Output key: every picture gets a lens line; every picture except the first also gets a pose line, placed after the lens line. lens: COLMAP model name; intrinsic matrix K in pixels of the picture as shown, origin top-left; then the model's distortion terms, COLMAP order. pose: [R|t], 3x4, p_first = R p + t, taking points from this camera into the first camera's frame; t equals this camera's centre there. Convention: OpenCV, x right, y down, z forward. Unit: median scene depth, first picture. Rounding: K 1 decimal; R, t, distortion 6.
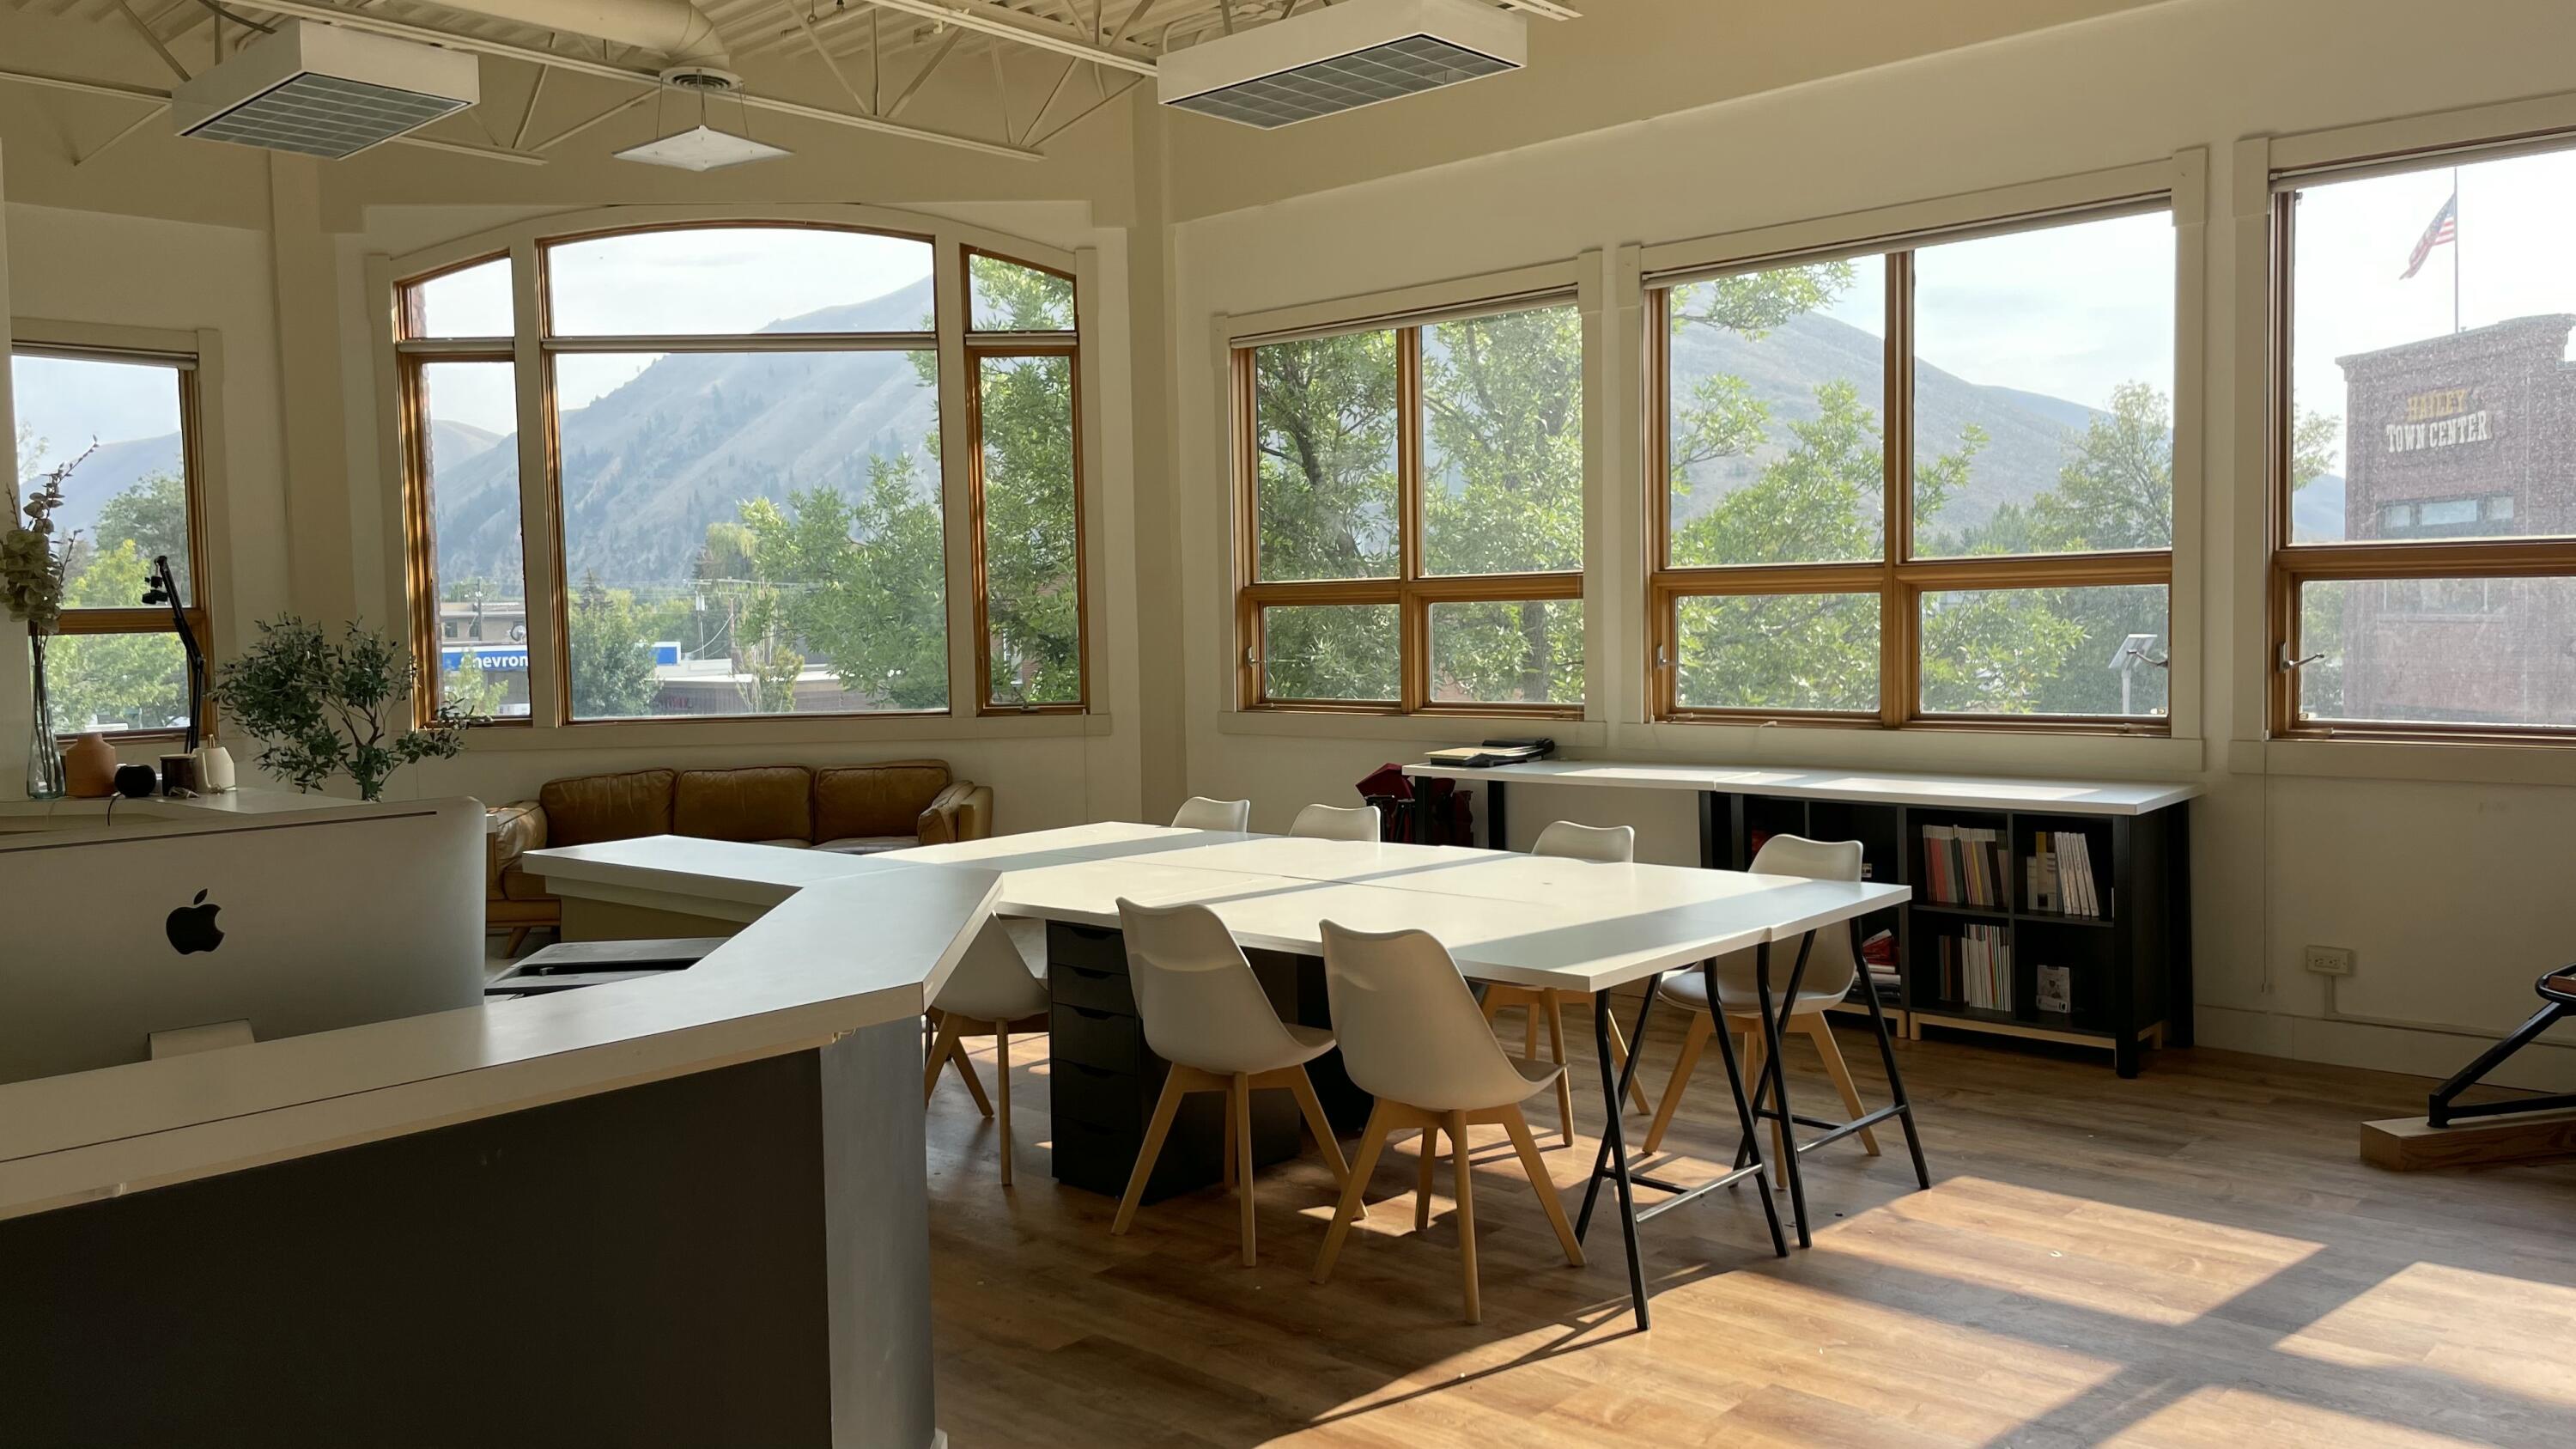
lens RADIAL K [[1928.0, 0, 1282.9], [0, 1928.0, 715.4], [0, 0, 1]] dist [0.040545, -0.039911]
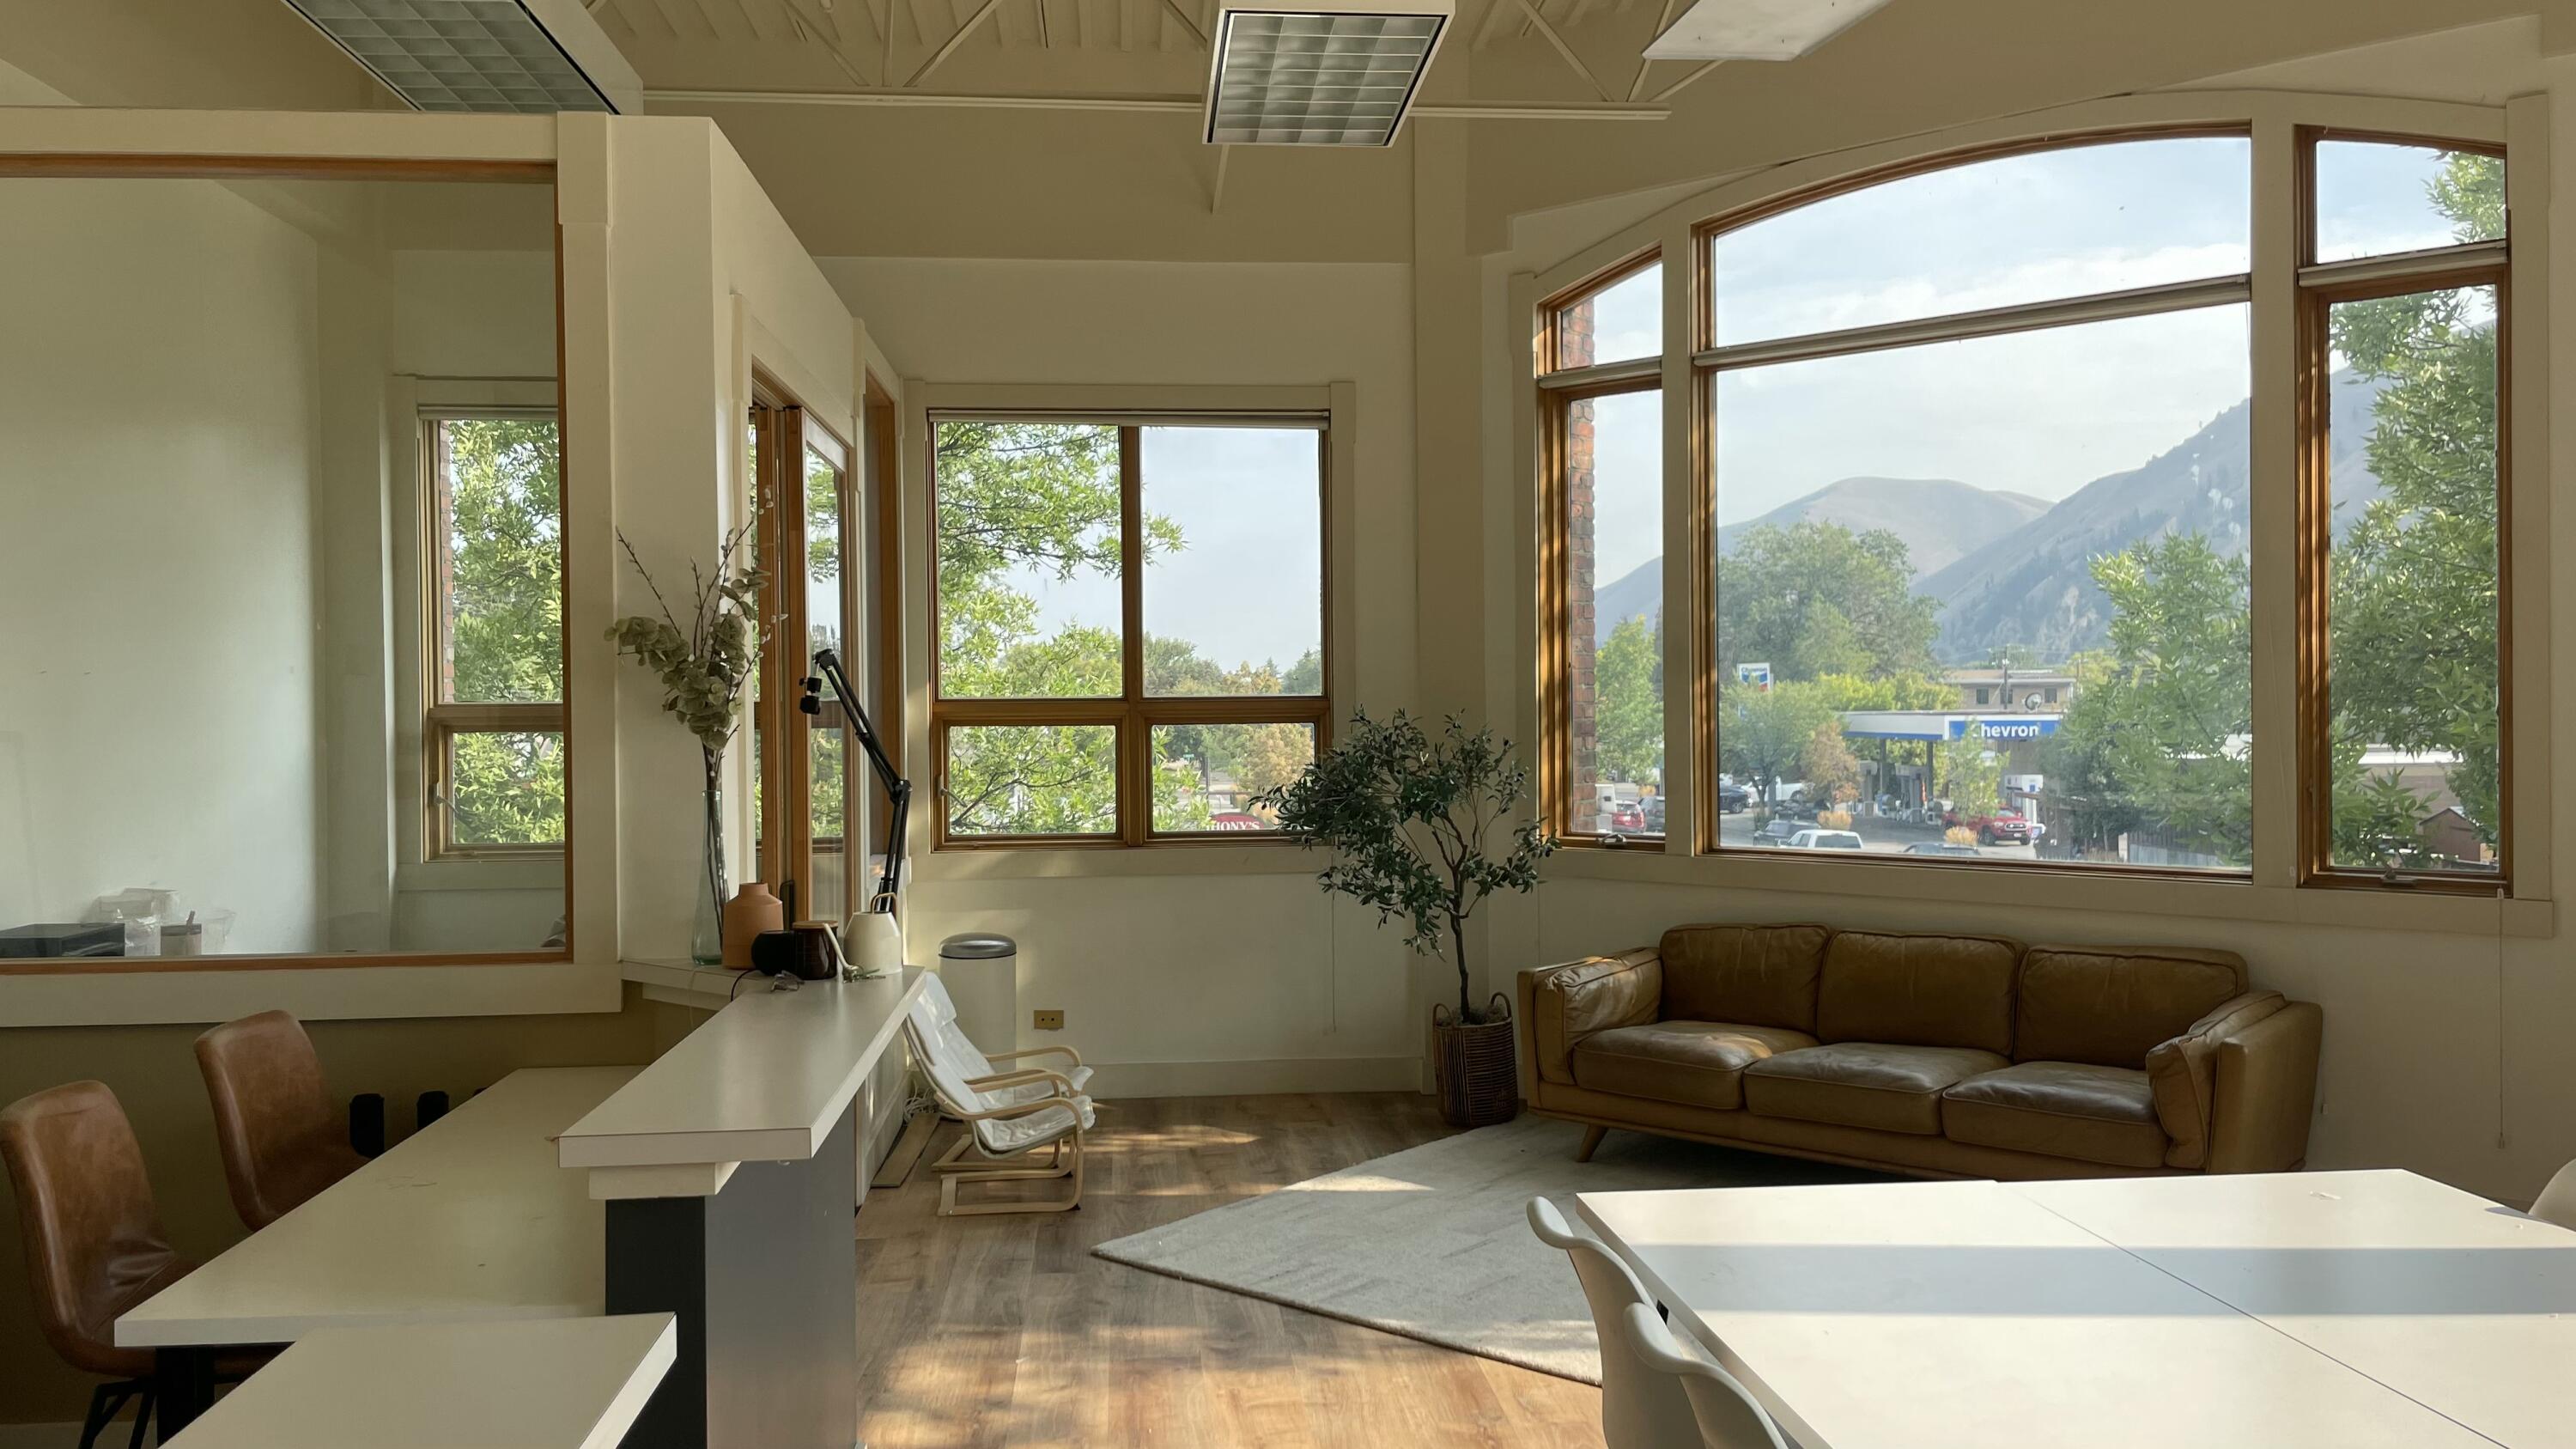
lens RADIAL K [[1928.0, 0, 1275.1], [0, 1928.0, 697.7], [0, 0, 1]] dist [0.040545, -0.039911]
pose [[0.723026, 0.015100, -0.690656, 0.032591], [-0.044960, 0.998670, -0.025233, -0.029700], [0.689356, 0.049296, 0.722743, 0.331606]]
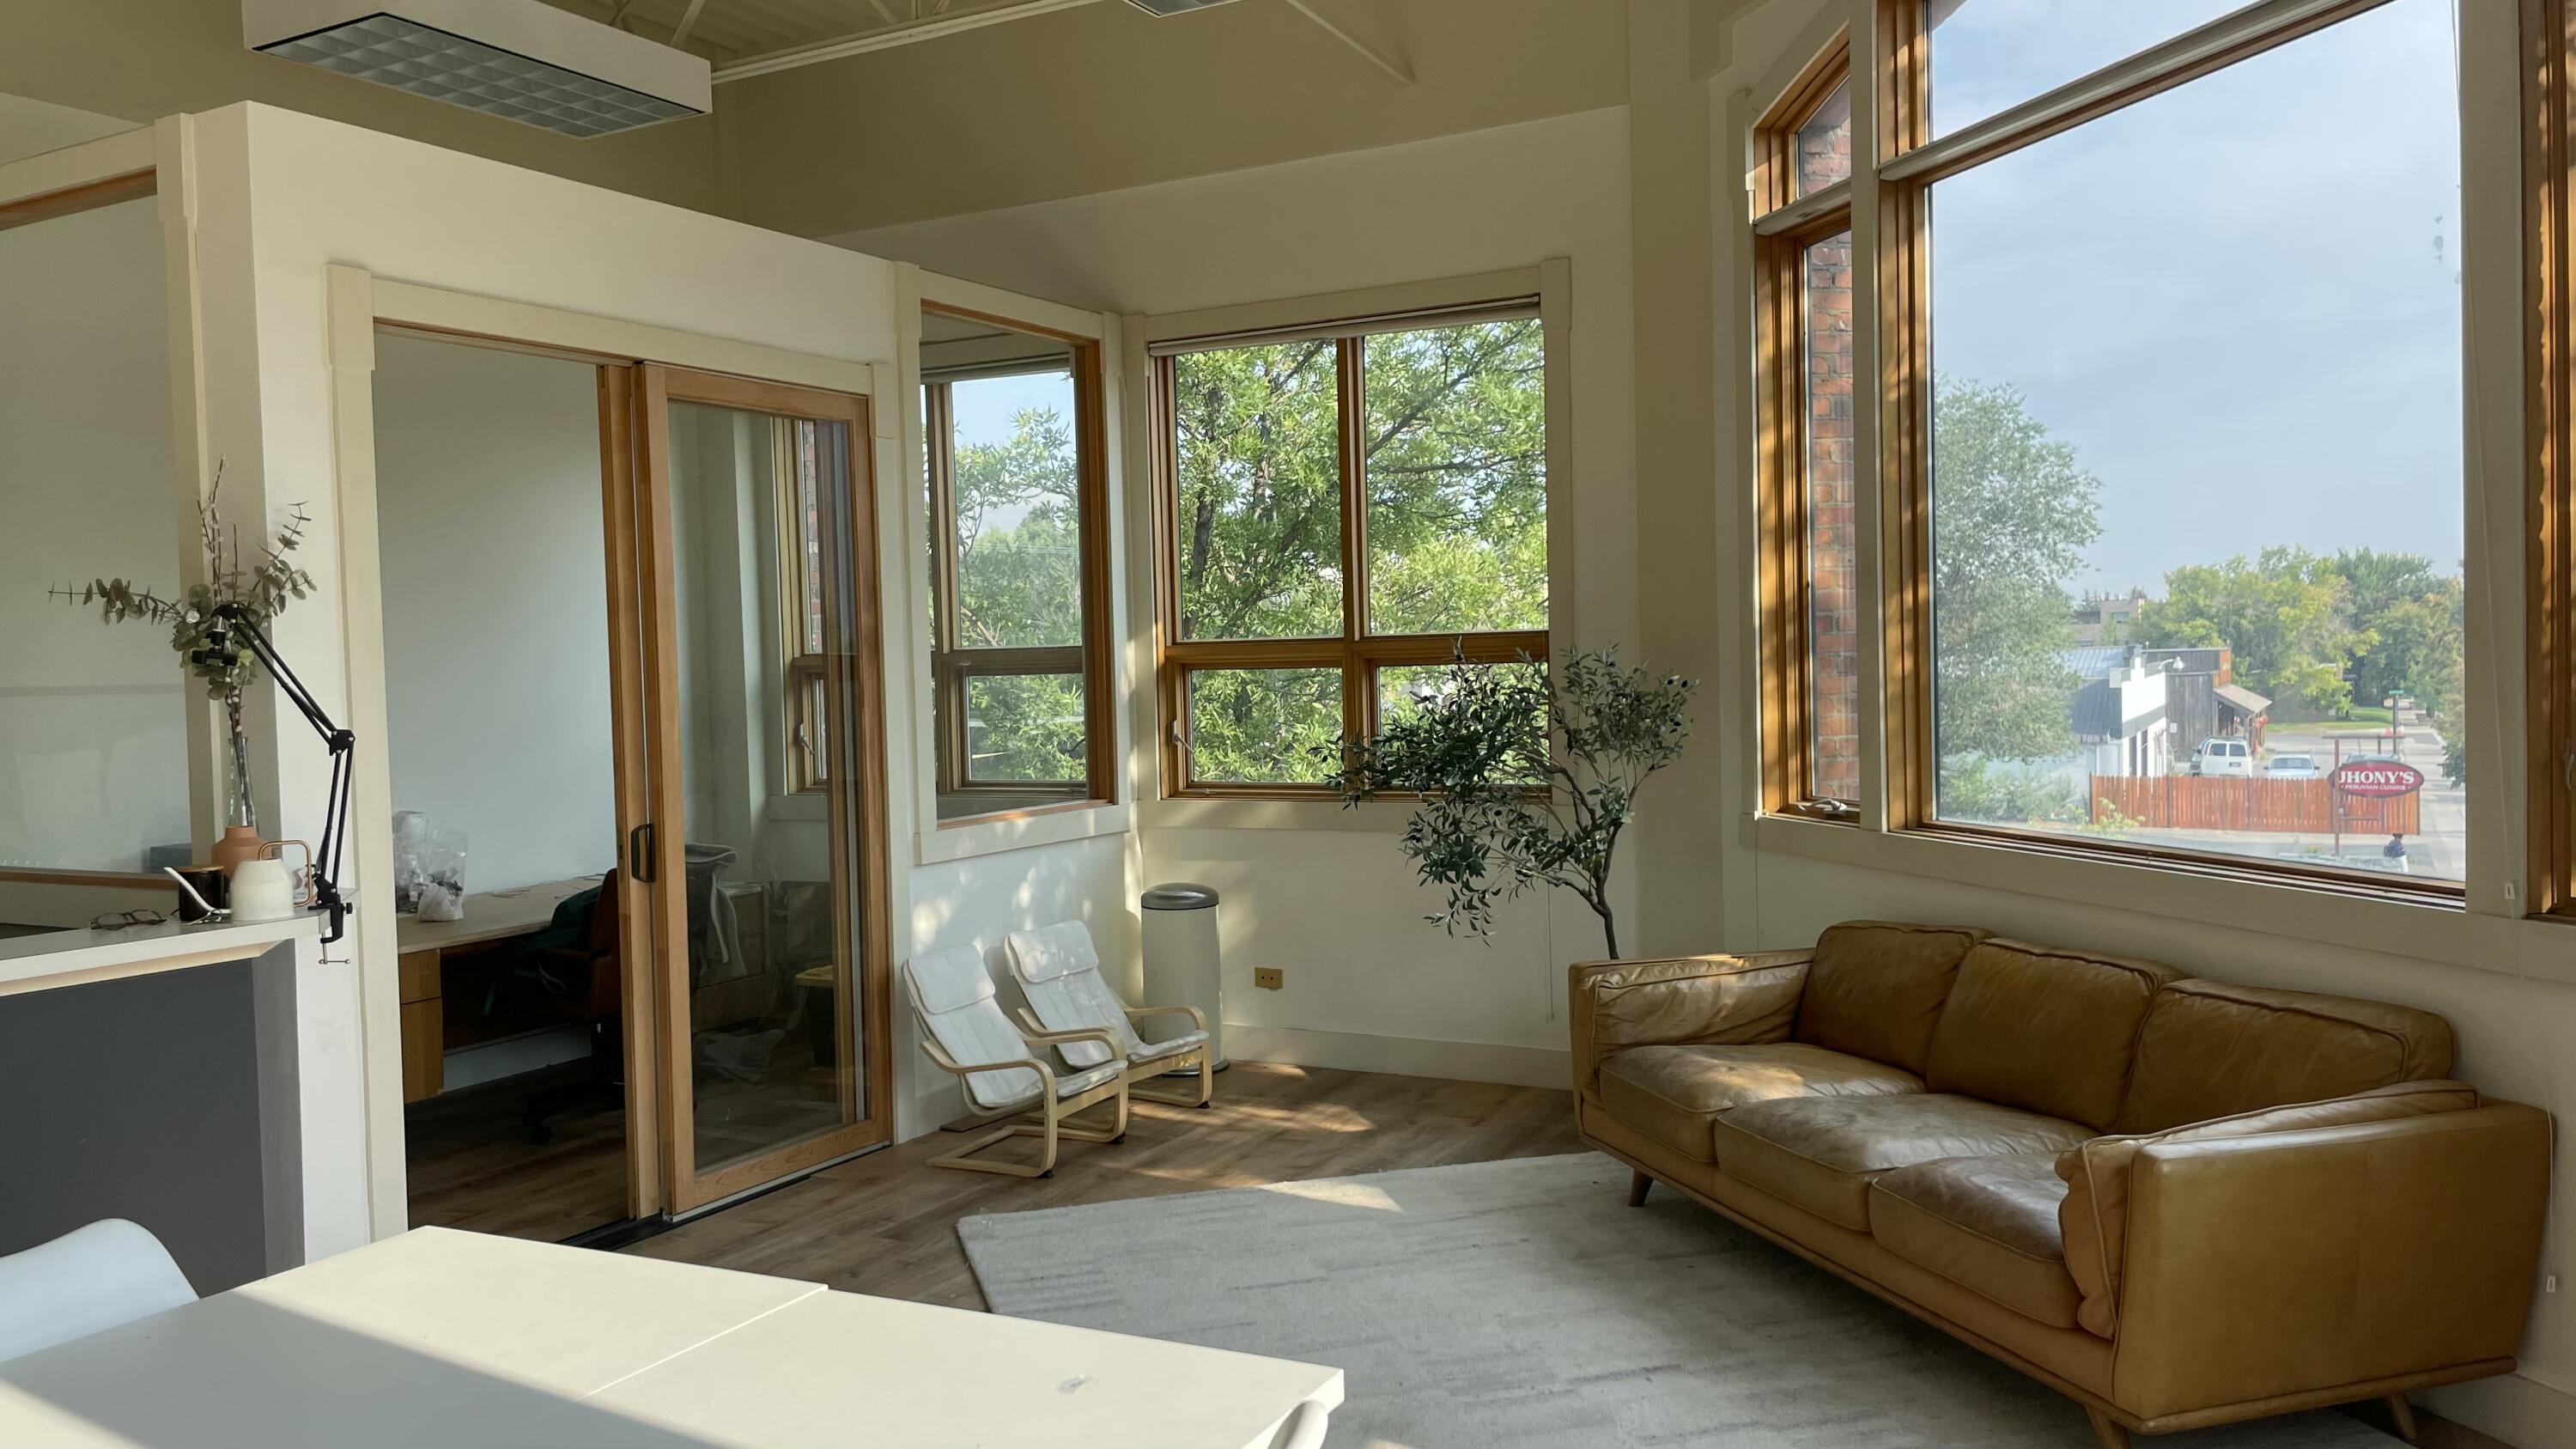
lens RADIAL K [[1928.0, 0, 1281.7], [0, 1928.0, 709.3], [0, 0, 1]] dist [0.040545, -0.039911]
pose [[0.223444, 0.042325, -0.973797, 0.150257], [-0.030835, 0.998864, 0.036339, -0.045611], [0.974229, 0.021908, 0.224496, 0.694658]]
